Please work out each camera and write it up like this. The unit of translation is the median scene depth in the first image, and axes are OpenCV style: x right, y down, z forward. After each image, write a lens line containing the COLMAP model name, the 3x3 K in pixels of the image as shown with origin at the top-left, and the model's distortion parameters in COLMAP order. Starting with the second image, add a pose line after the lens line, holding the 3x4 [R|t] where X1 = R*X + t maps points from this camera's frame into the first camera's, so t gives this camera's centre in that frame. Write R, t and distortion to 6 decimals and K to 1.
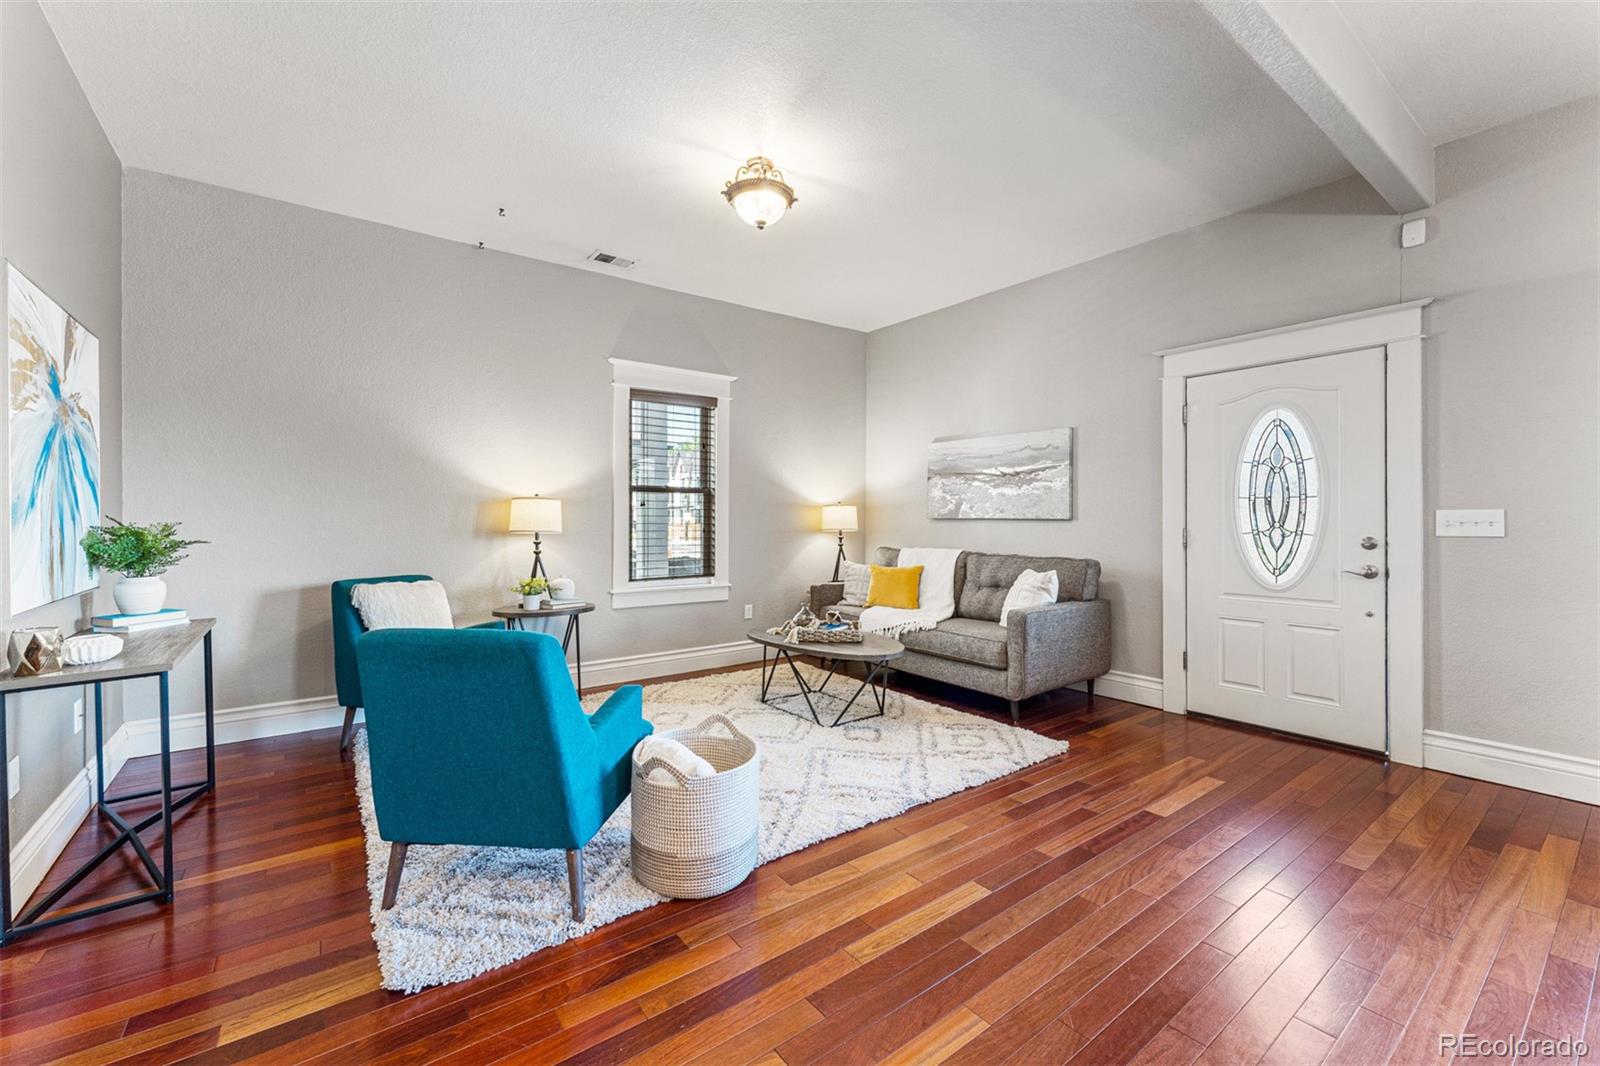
lens RADIAL K [[650.9, 0, 794.7], [0, 650.9, 520.7], [0, 0, 1]] dist [0.003899, -0.000345]
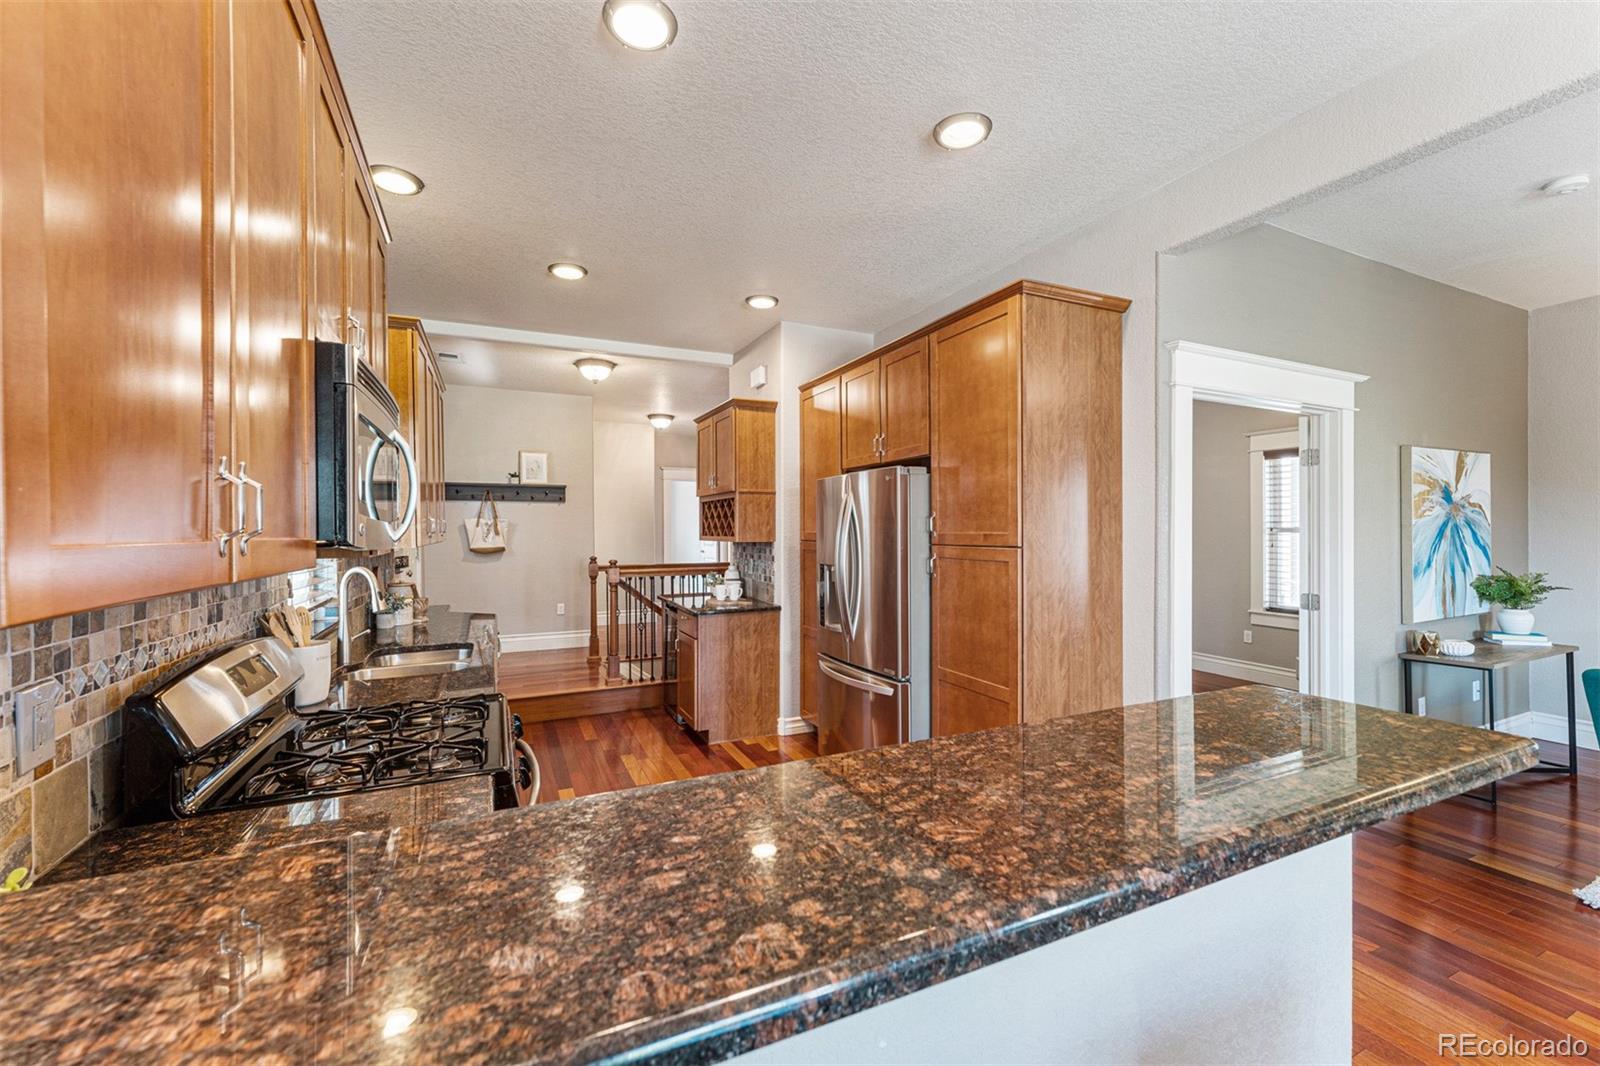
lens RADIAL K [[650.9, 0, 796.7], [0, 650.9, 530.5], [0, 0, 1]] dist [0.003899, -0.000345]
pose [[-0.193095, 0.004246, -0.981171, 0.608744], [0.003663, 0.999987, 0.003606, -0.081787], [0.981173, -0.002898, -0.193108, -0.251225]]
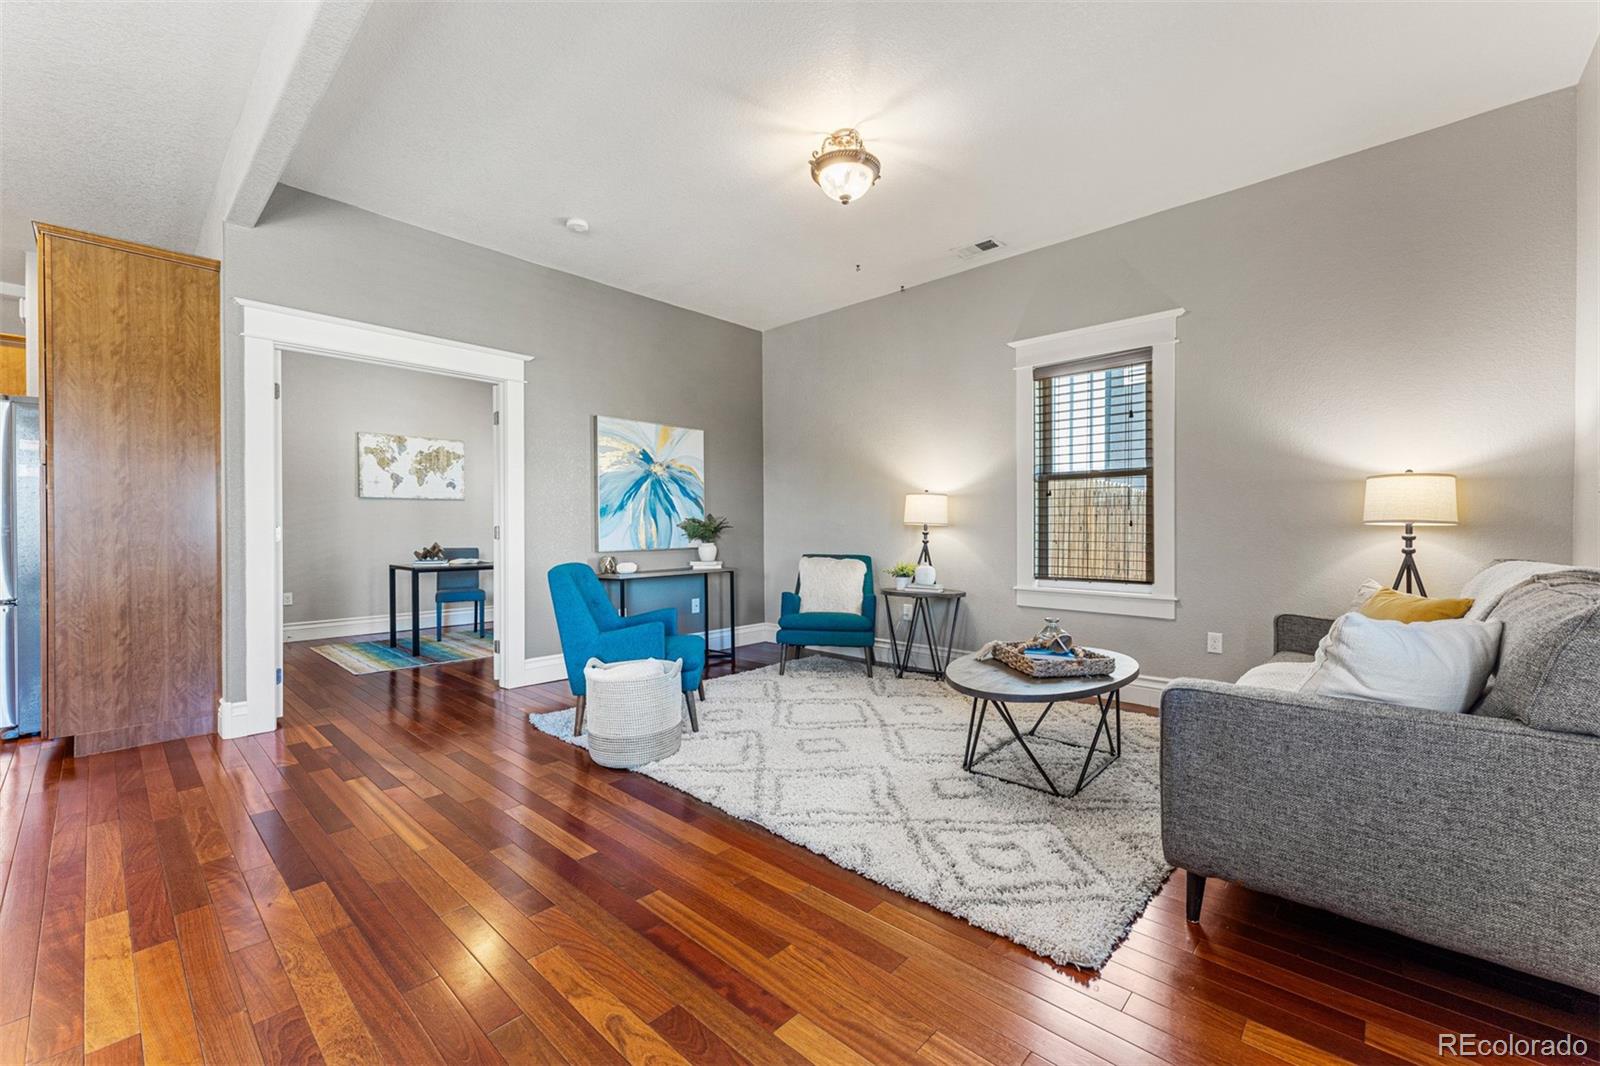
lens RADIAL K [[650.9, 0, 787.2], [0, 650.9, 531.7], [0, 0, 1]] dist [0.003899, -0.000345]
pose [[0.179107, 0.006622, -0.983807, 0.821963], [0.001131, 0.999975, 0.006937, 0.028416], [0.983829, -0.002355, 0.179095, 0.687180]]
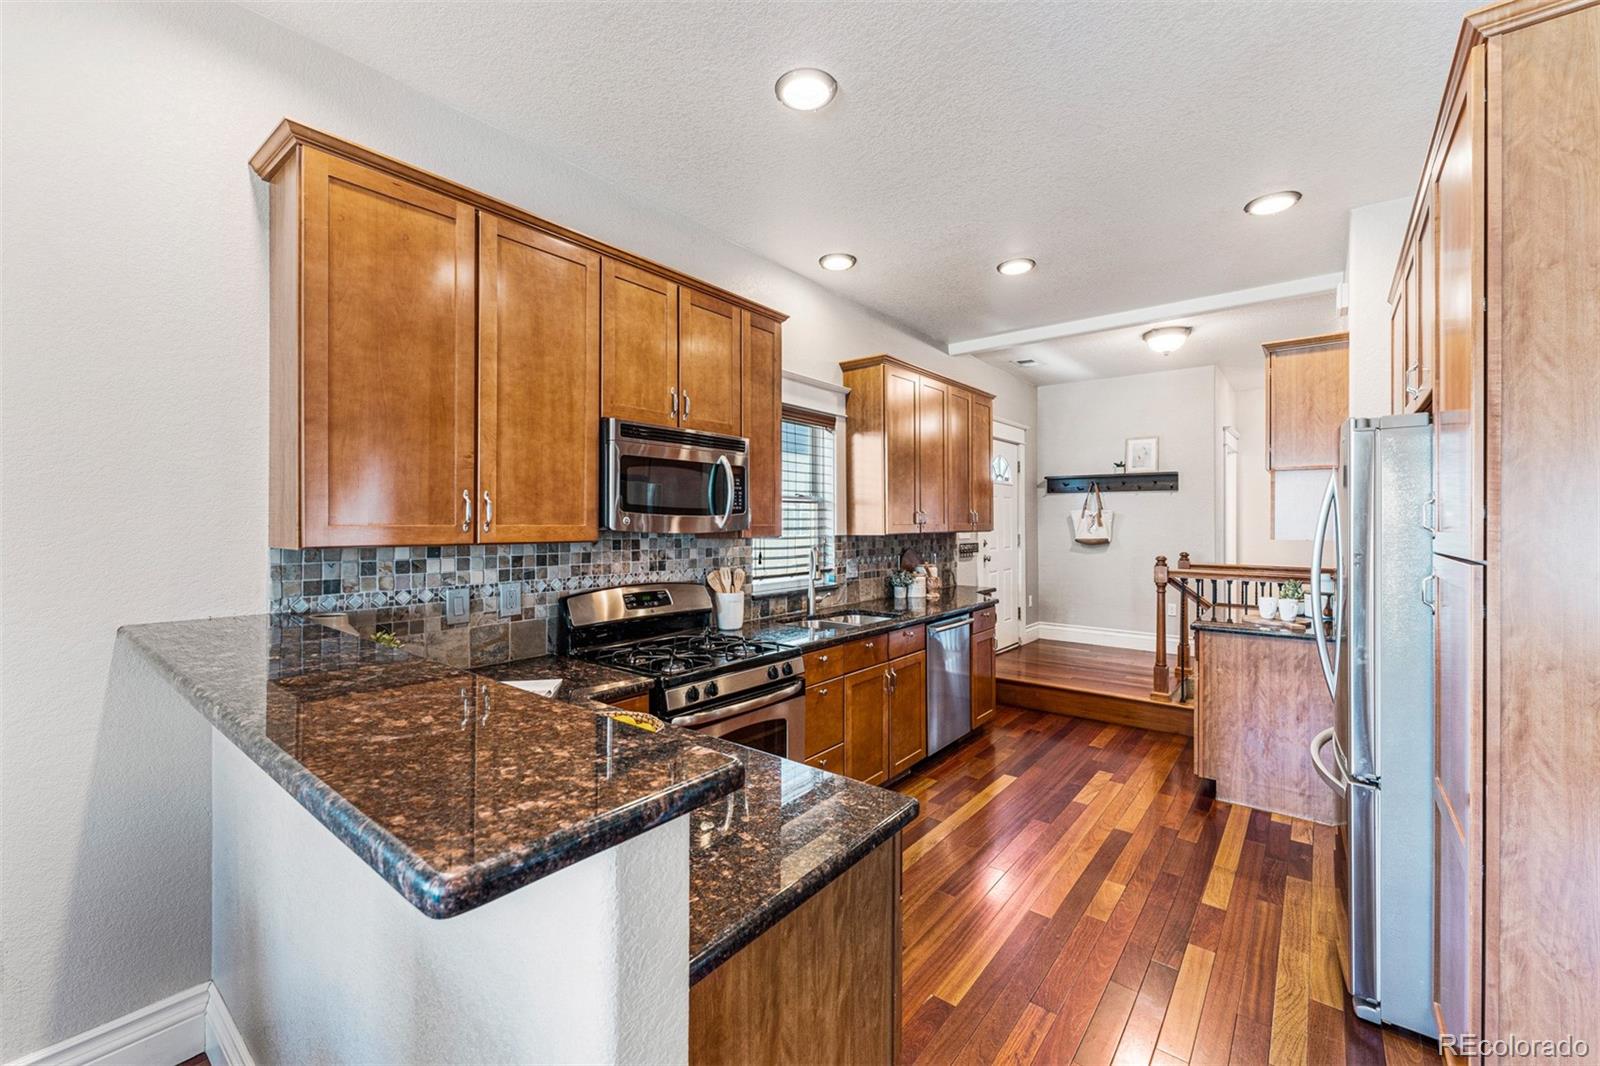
lens RADIAL K [[650.9, 0, 778.9], [0, 650.9, 524.5], [0, 0, 1]] dist [0.003899, -0.000345]
pose [[-0.971358, 0.002970, -0.237604, 0.272292], [0.001536, 0.999979, 0.006218, -0.083513], [0.237617, 0.005675, -0.971342, 0.138399]]
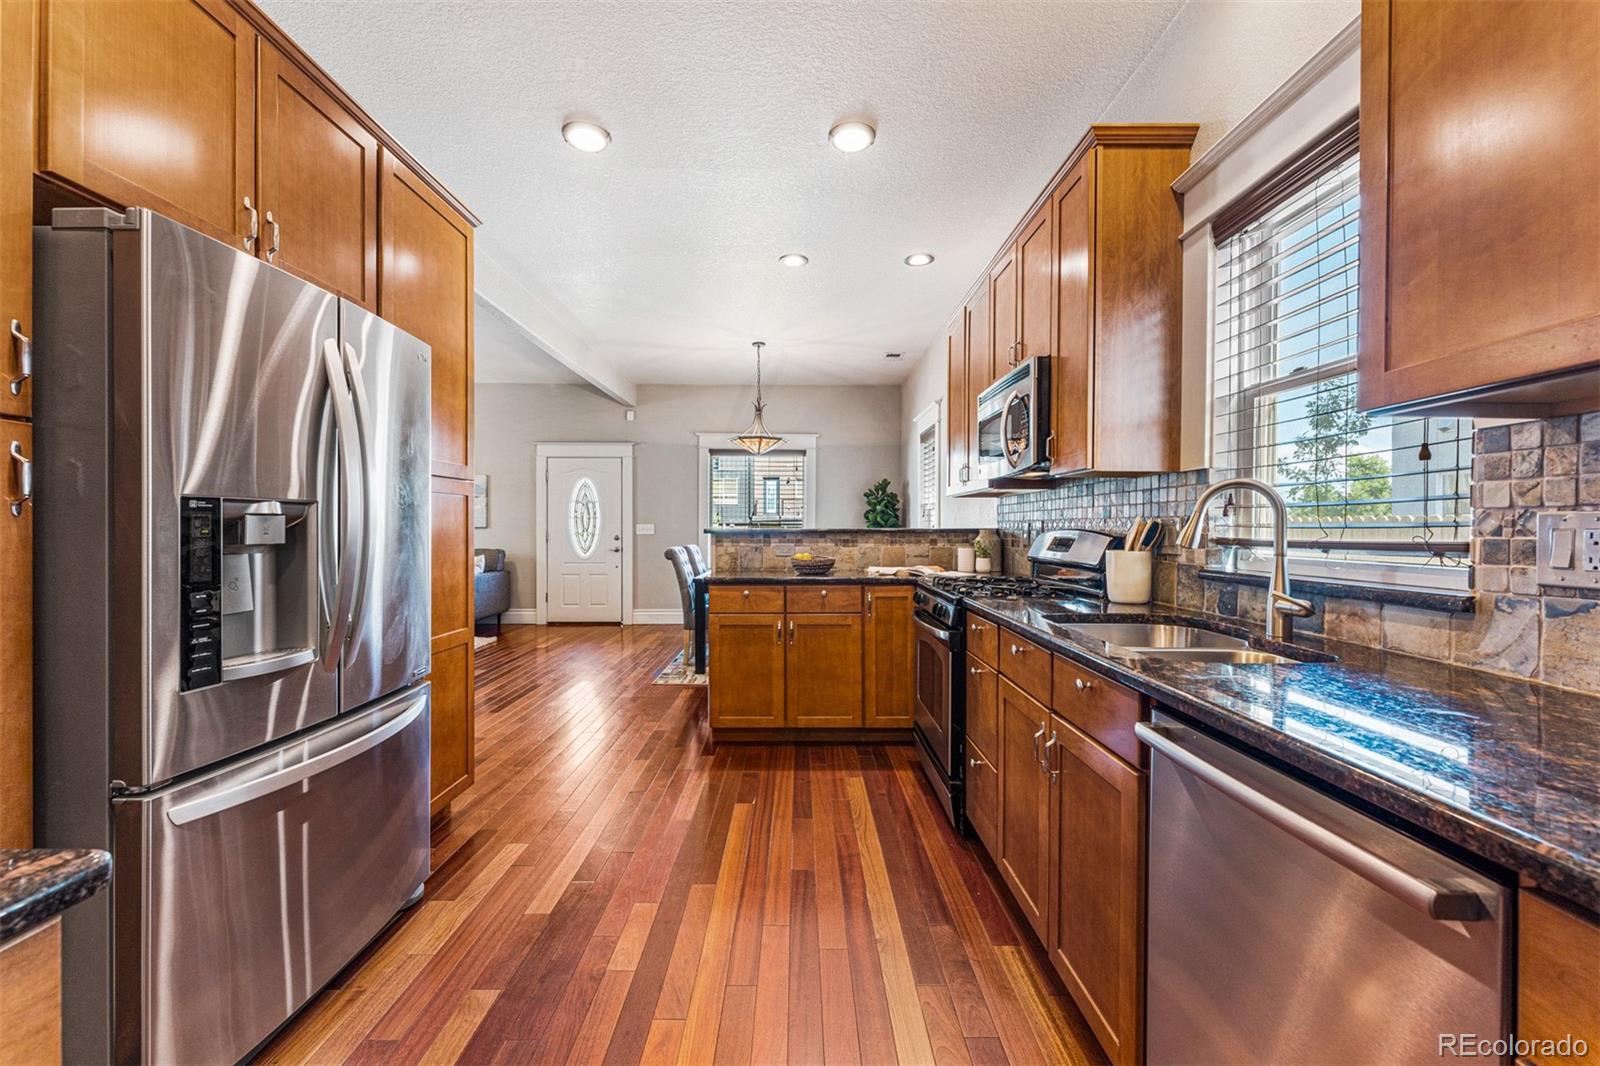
lens RADIAL K [[650.9, 0, 800.0], [0, 650.9, 529.6], [0, 0, 1]] dist [0.003899, -0.000345]
pose [[0.597453, -0.000611, 0.801904, -0.616706], [-0.001284, 0.999998, 0.001719, -0.000692], [-0.801903, -0.002057, 0.597451, -0.935418]]
